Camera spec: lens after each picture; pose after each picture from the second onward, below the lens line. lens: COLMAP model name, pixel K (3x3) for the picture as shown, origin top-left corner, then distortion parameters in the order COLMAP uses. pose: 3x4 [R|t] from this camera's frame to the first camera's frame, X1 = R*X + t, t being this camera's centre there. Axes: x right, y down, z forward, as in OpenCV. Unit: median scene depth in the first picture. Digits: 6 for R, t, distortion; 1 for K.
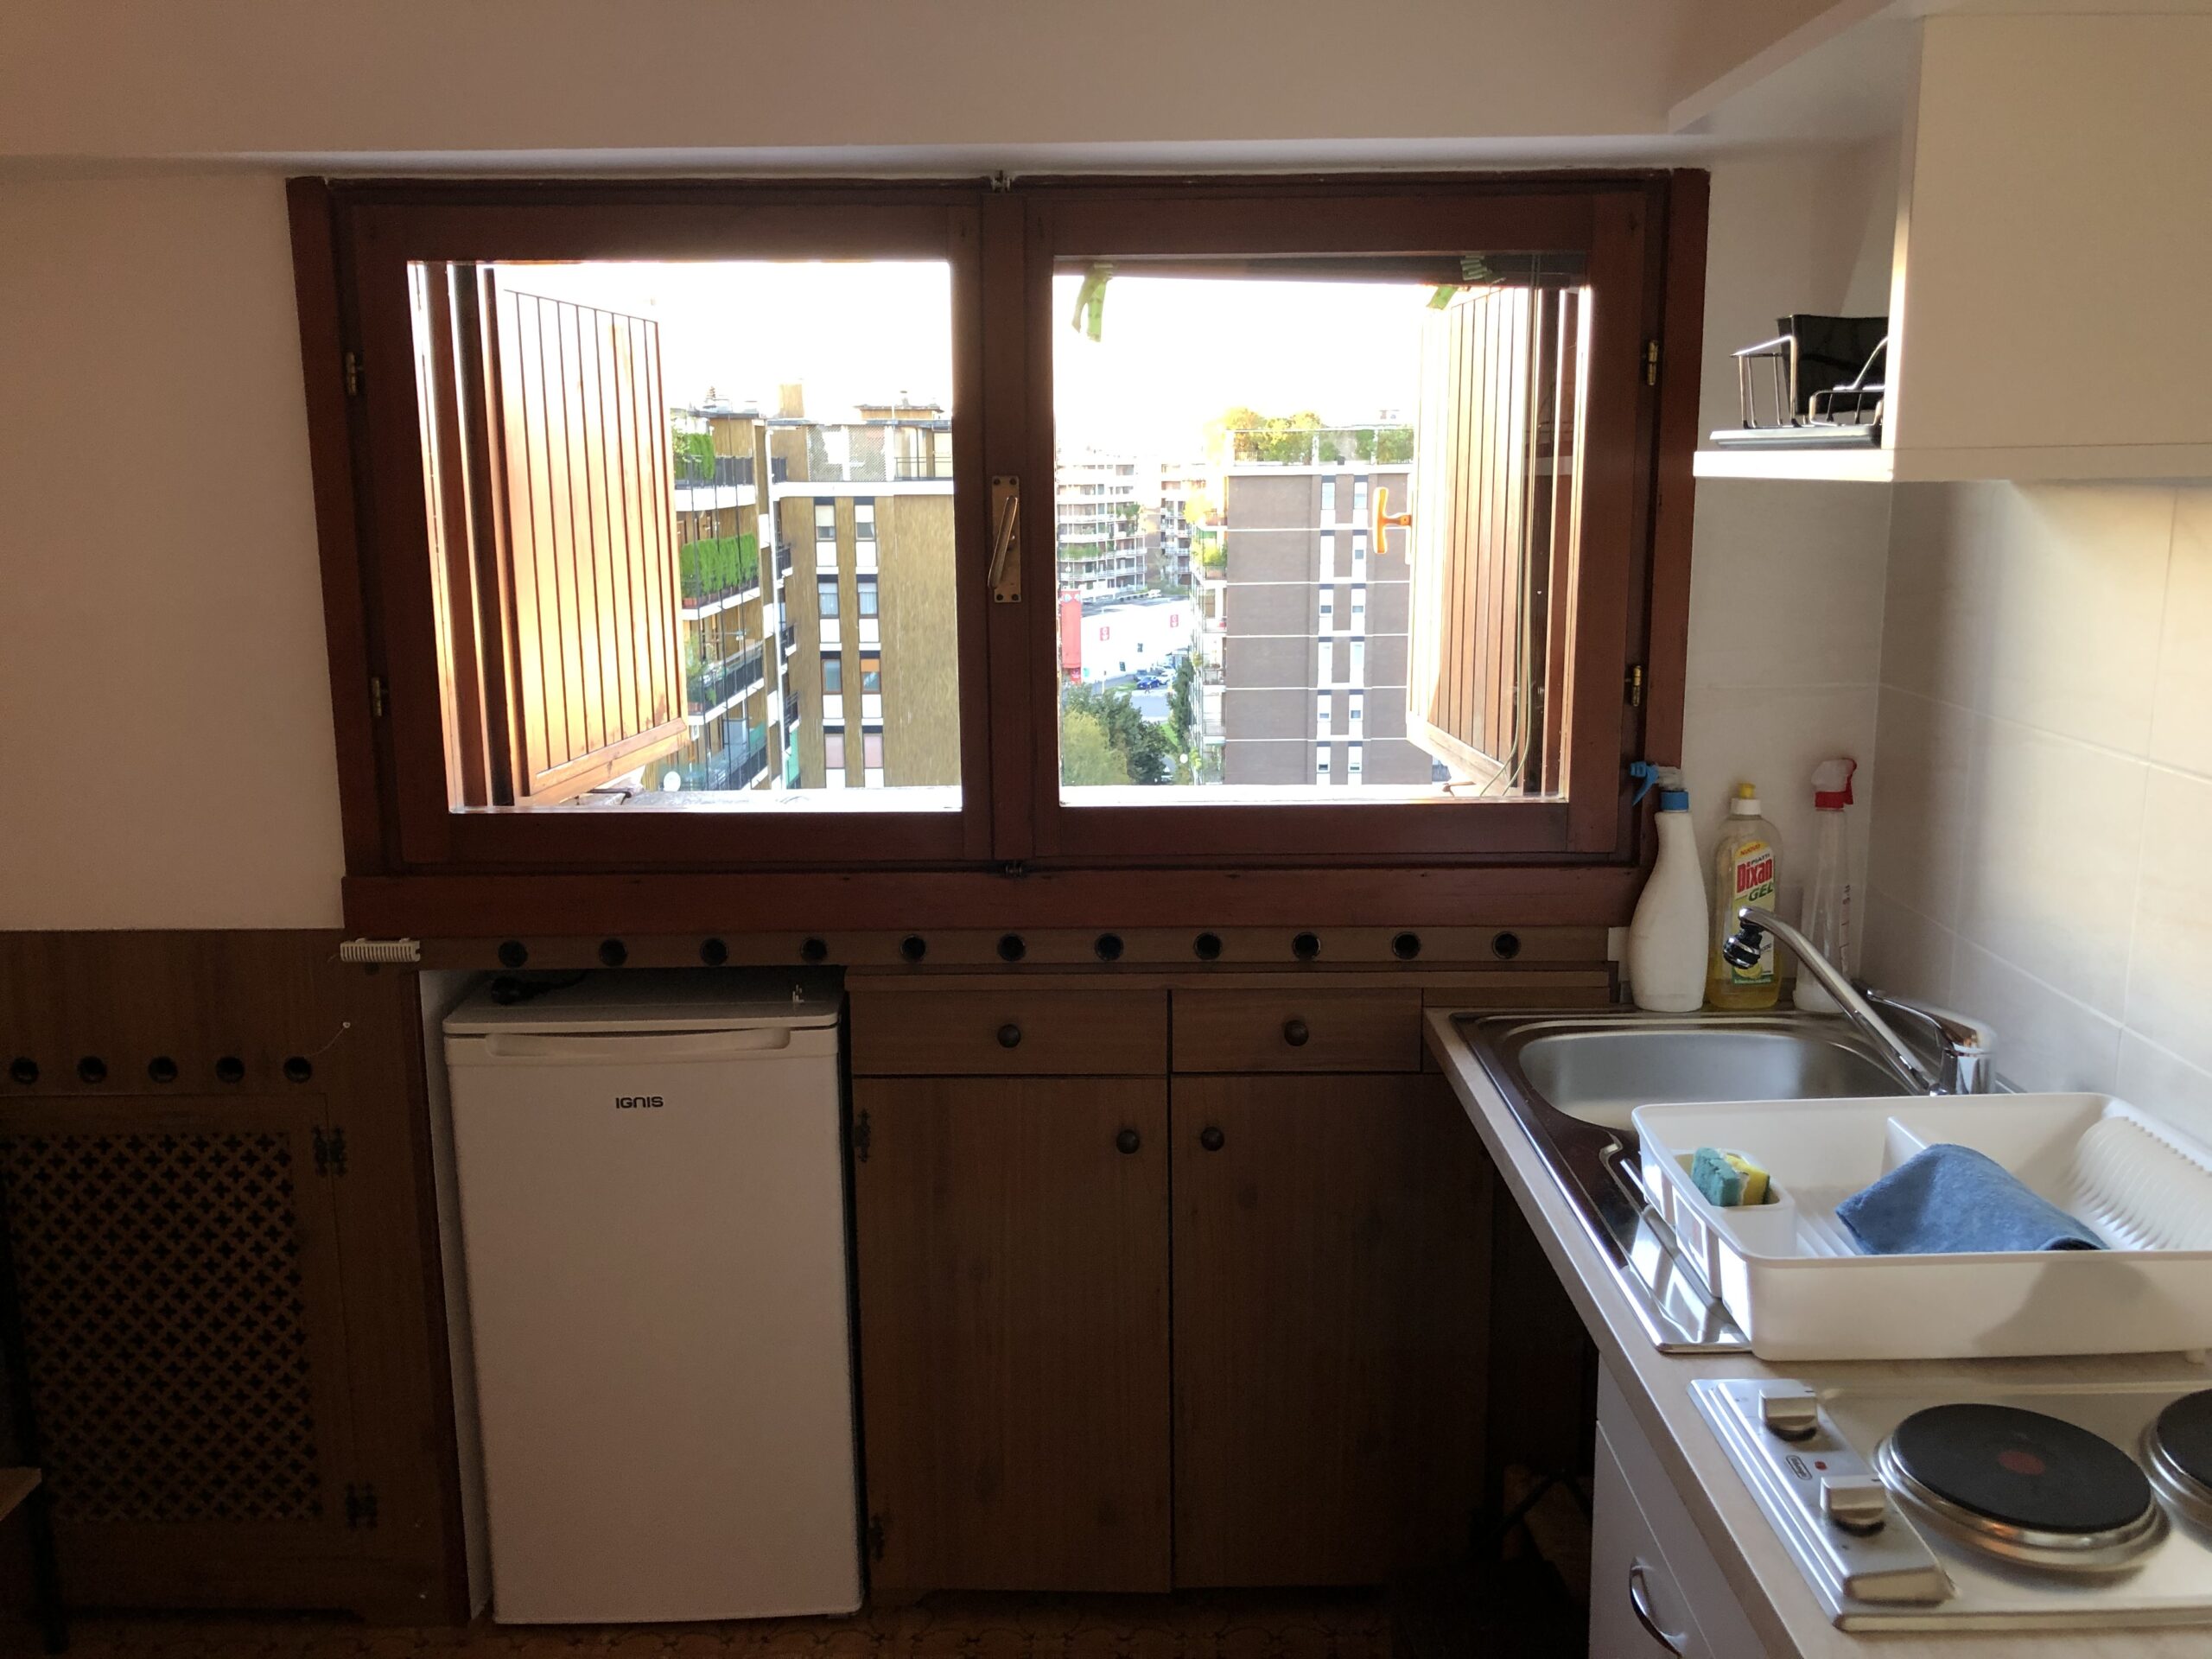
lens RADIAL K [[1816.7, 0, 1097.1], [0, 1816.7, 798.5], [0, 0, 1]] dist [0.013274, -0.013021]
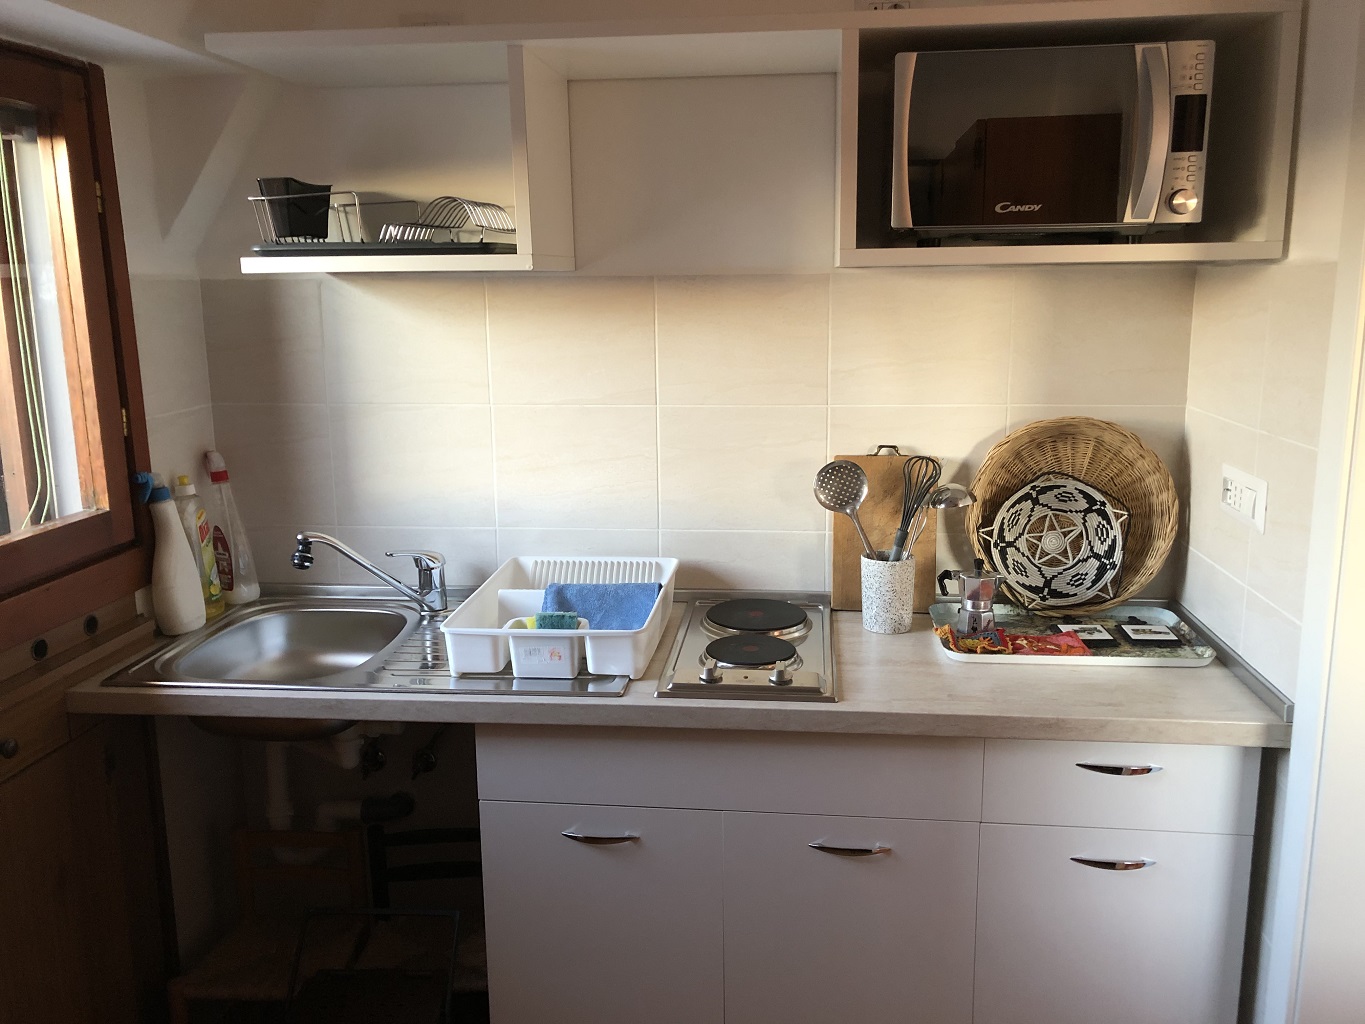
lens RADIAL K [[1136.4, 0, 684.0], [0, 1136.4, 493.4], [0, 0, 1]] dist [0.069252, -0.046383]
pose [[0.113288, -0.182546, 0.976649, -0.558307], [0.196462, 0.967684, 0.158081, -0.064902], [-0.973945, 0.173966, 0.145491, 0.443346]]
